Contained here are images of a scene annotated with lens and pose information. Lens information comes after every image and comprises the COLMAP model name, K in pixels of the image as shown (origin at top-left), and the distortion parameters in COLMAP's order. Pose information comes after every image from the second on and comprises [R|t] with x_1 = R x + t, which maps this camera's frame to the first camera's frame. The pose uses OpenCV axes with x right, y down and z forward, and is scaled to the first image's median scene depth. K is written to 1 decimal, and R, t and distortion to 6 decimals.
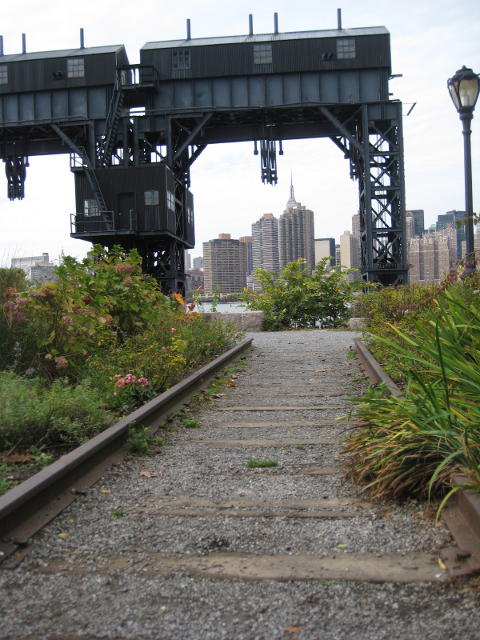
lens RADIAL K [[659.4, 0, 240.5], [0, 659.4, 321.8], [0, 0, 1]] dist [-0.074702, 0.000000]
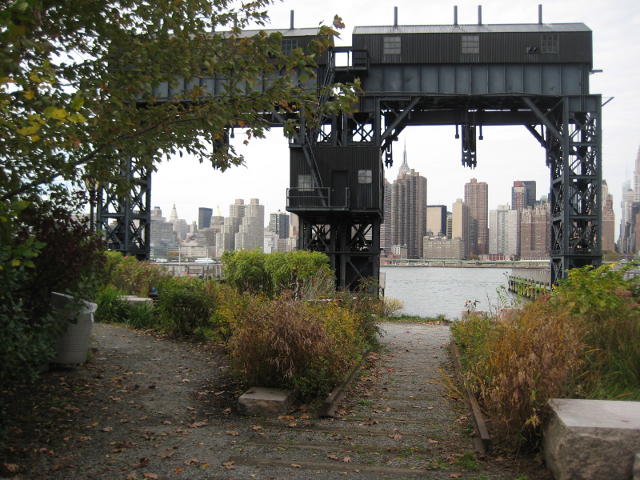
lens RADIAL K [[659.4, 0, 319.8], [0, 659.4, 239.7], [0, 0, 1]] dist [-0.074702, 0.000000]
pose [[0.998590, 0.048093, -0.022456, -0.166507], [-0.049398, 0.996871, -0.061712, -0.019568], [0.019418, 0.062735, 0.997841, -0.035619]]
